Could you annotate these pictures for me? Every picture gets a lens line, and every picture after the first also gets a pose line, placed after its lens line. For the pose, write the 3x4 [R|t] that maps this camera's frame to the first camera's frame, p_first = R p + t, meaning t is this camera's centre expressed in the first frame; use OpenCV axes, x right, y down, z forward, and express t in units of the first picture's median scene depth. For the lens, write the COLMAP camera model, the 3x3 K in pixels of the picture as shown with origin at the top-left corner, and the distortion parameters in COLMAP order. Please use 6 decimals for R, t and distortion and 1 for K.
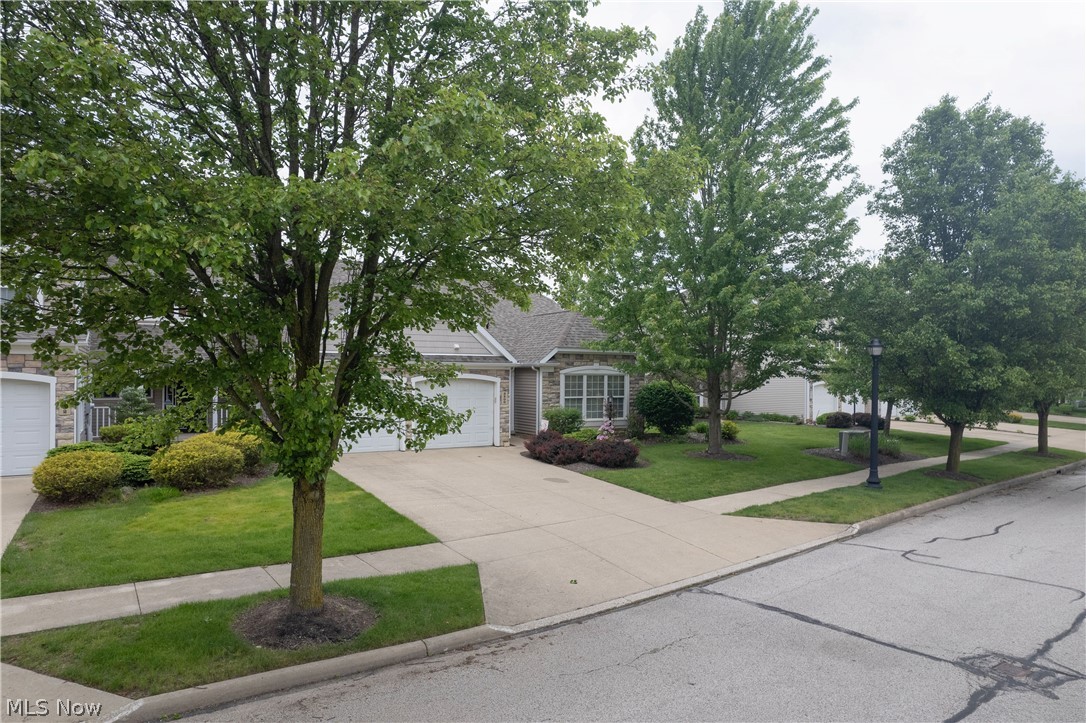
lens RADIAL K [[682.2, 0, 542.4], [0, 682.2, 369.1], [0, 0, 1]] dist [-0.038535, 0.043749]
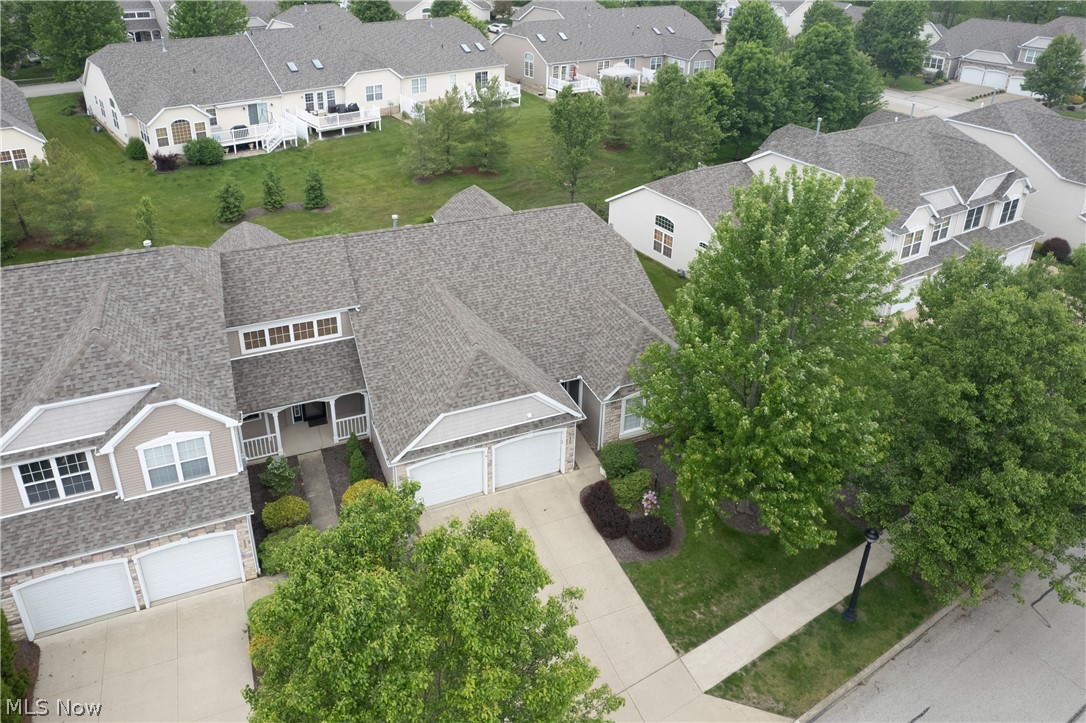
lens RADIAL K [[753.9, 0, 540.7], [0, 753.9, 242.4], [0, 0, 1]] dist [-0.017536, 0.003028]
pose [[0.984688, 0.081769, -0.153957, 0.068564], [-0.011310, 0.911270, 0.411654, -0.814630], [0.173957, -0.403610, 0.898242, -0.052986]]
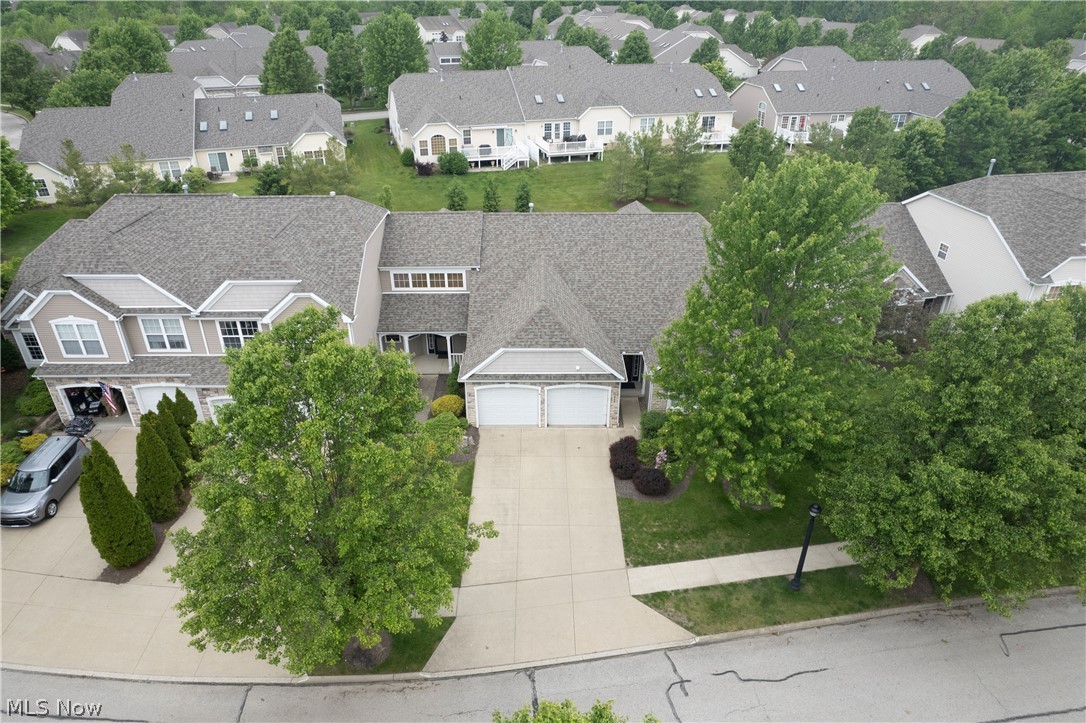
lens RADIAL K [[682.2, 0, 542.4], [0, 682.2, 369.1], [0, 0, 1]] dist [-0.038535, 0.043749]
pose [[0.838082, 0.268977, -0.474626, 0.468890], [0.010722, 0.861716, 0.507278, -0.723376], [0.545439, -0.430230, 0.719305, -0.062775]]
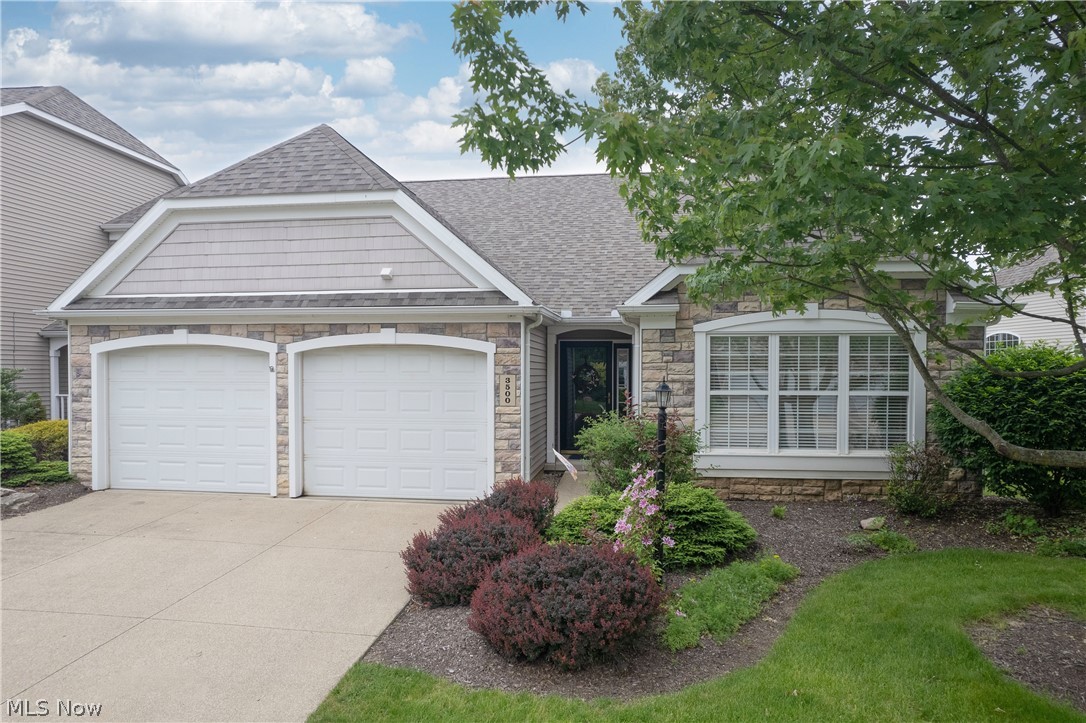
lens RADIAL K [[692.9, 0, 544.2], [0, 692.9, 382.7], [0, 0, 1]] dist [-0.040782, 0.042174]
pose [[0.763891, 0.018674, -0.645075, 0.236822], [0.007694, 0.999247, 0.038038, 0.021488], [0.645299, -0.034020, 0.763172, 0.689222]]
